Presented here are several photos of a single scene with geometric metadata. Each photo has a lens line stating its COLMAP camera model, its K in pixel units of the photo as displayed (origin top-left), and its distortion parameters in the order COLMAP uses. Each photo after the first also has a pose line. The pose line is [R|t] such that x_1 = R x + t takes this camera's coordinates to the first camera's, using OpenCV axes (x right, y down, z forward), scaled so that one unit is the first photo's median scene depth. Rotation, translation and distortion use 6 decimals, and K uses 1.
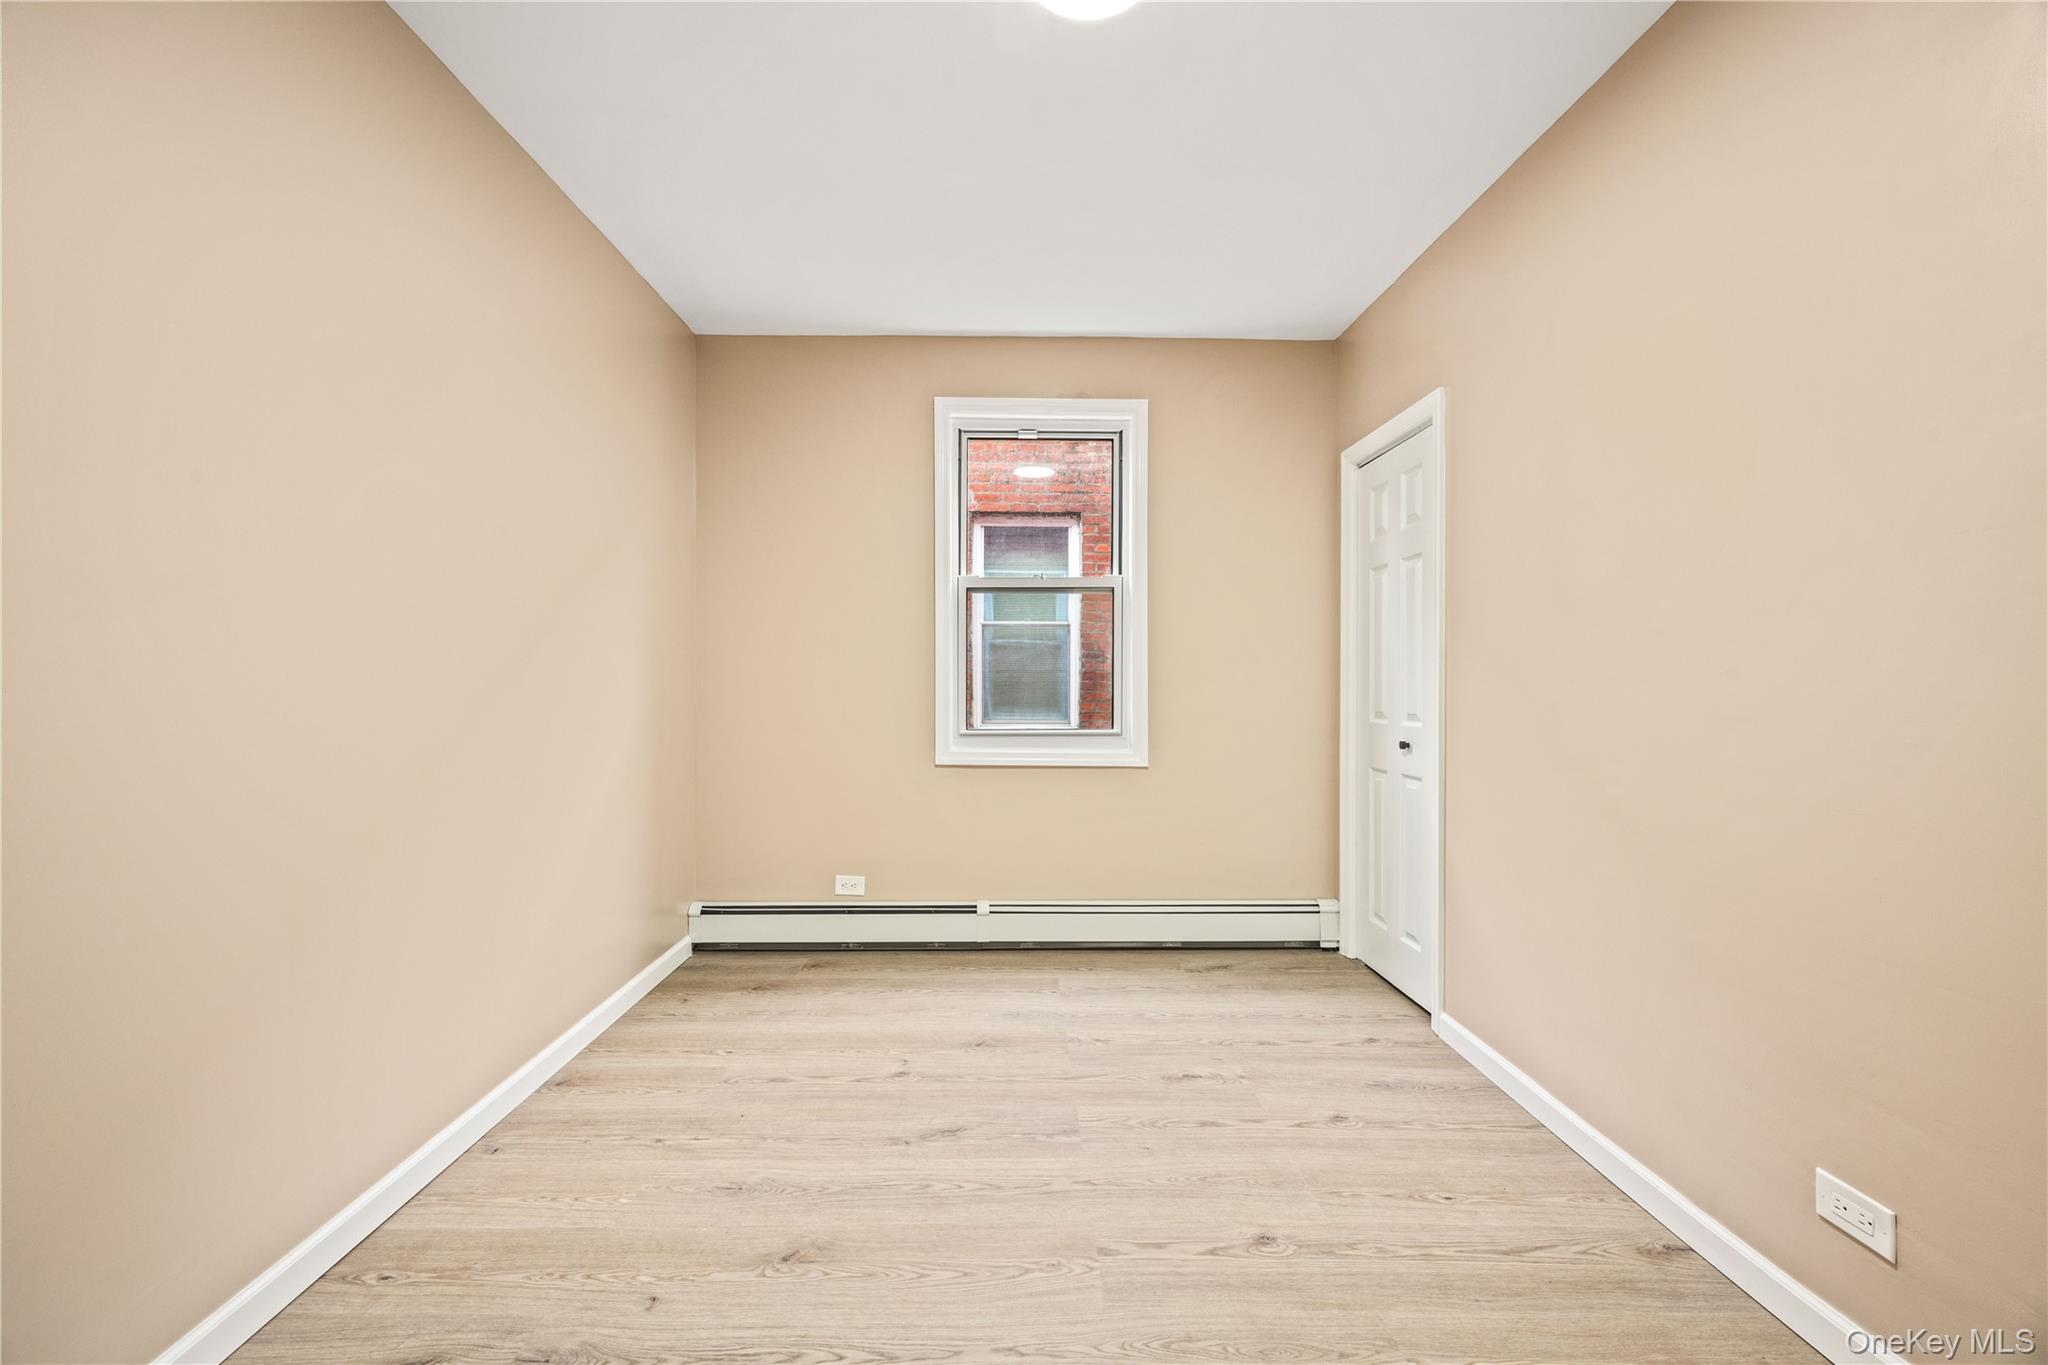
lens RADIAL K [[787.5, 0, 1024.0], [0, 787.5, 682.5], [0, 0, 1]] dist [0.000633, 0.000612]
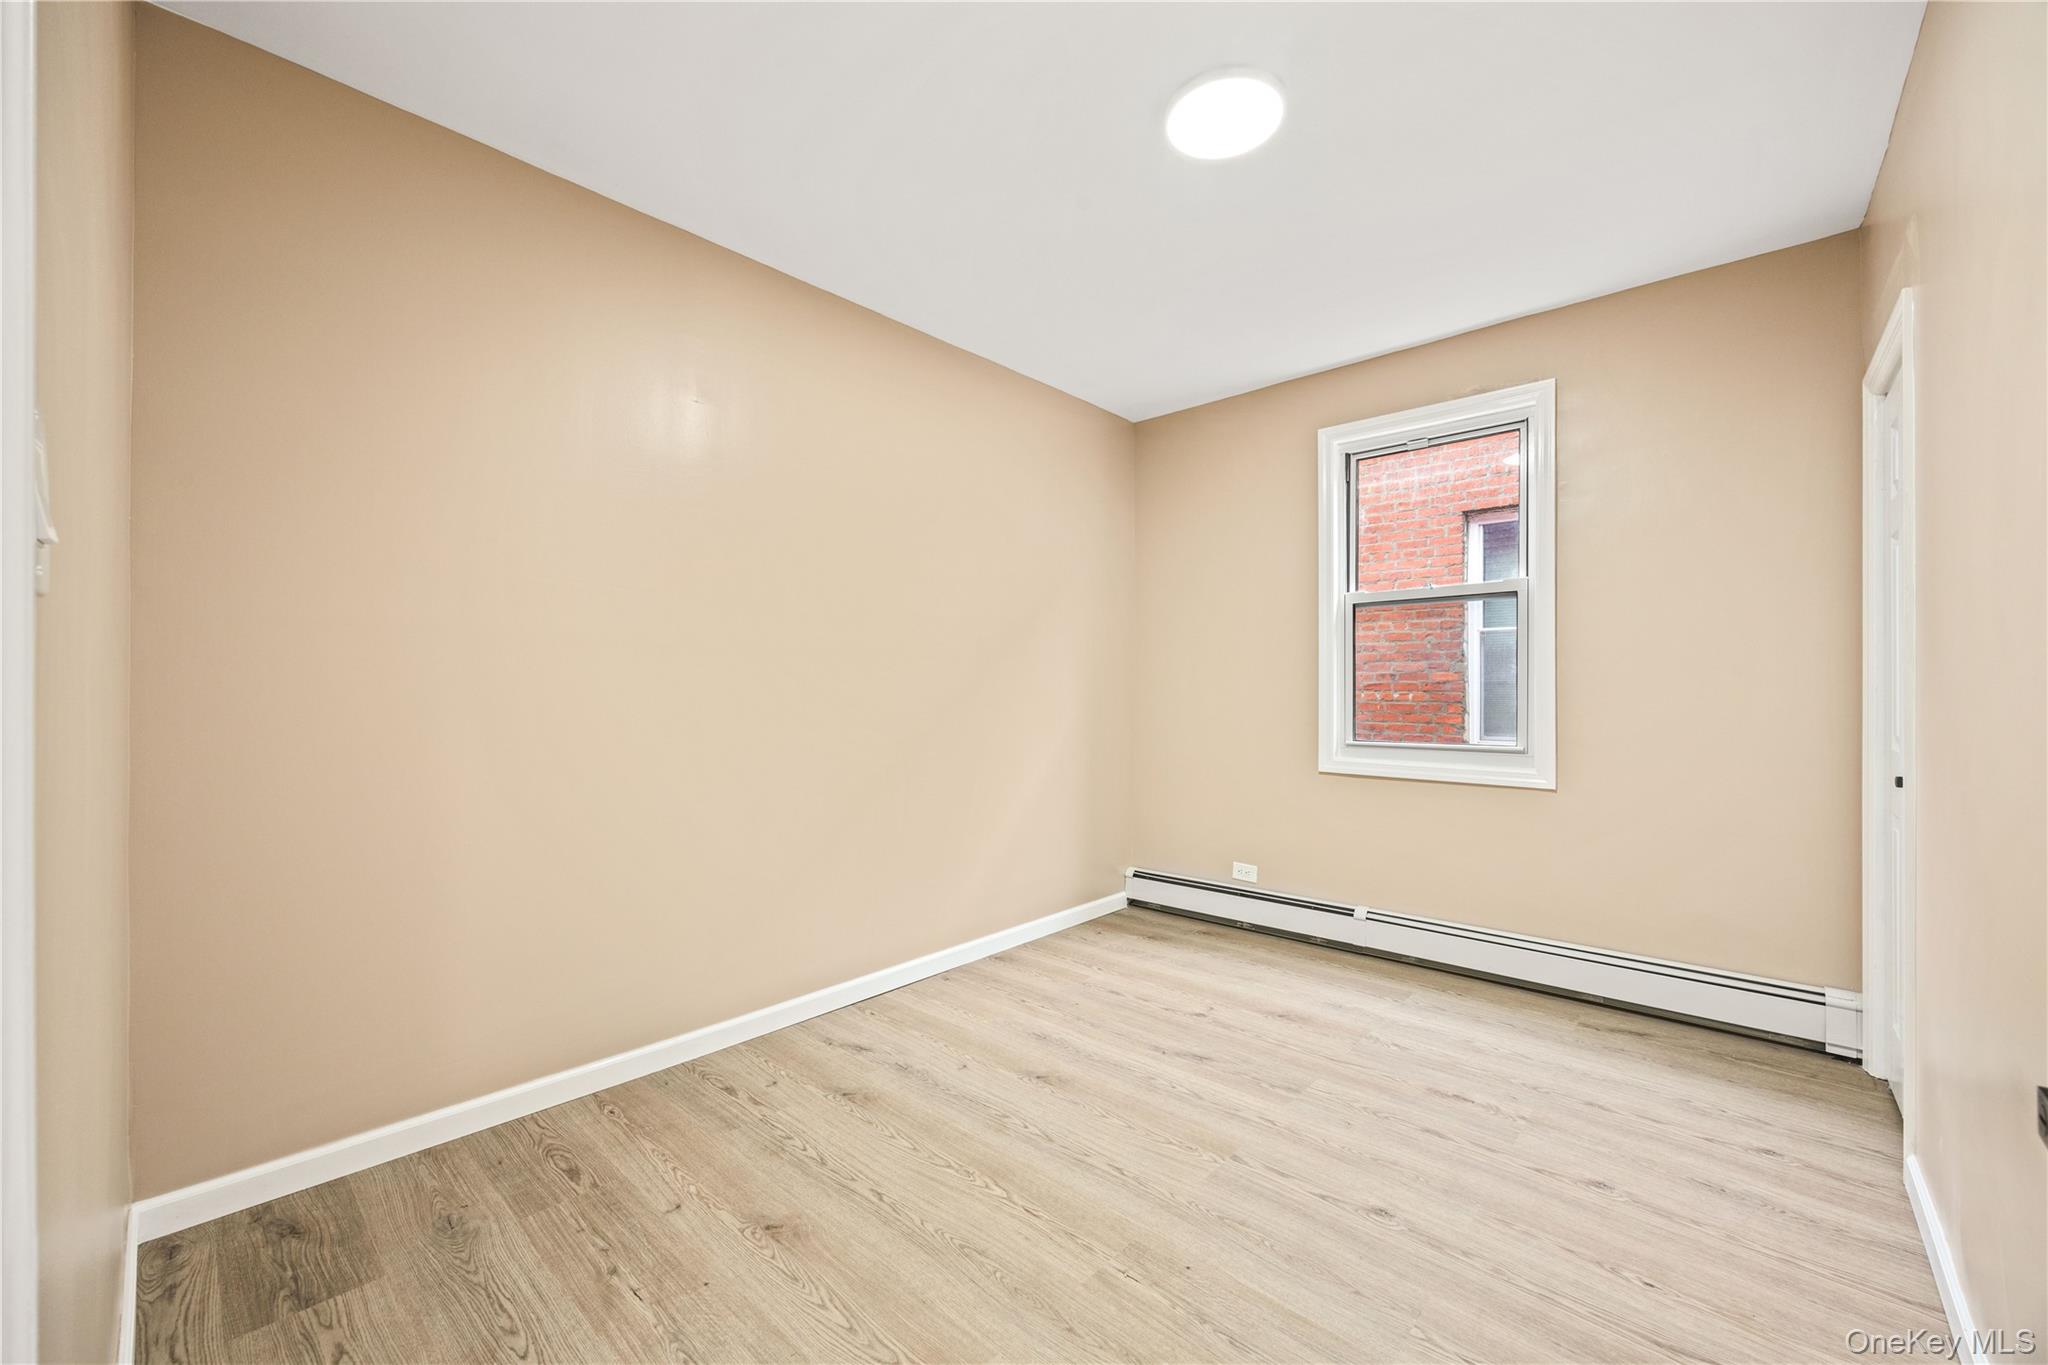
lens RADIAL K [[787.5, 0, 1024.0], [0, 787.5, 682.5], [0, 0, 1]] dist [0.000633, 0.000612]
pose [[0.736883, -0.010234, -0.675943, 0.392966], [-0.000720, 0.999873, -0.015924, 0.000662], [0.676020, 0.012221, 0.736782, -0.076605]]
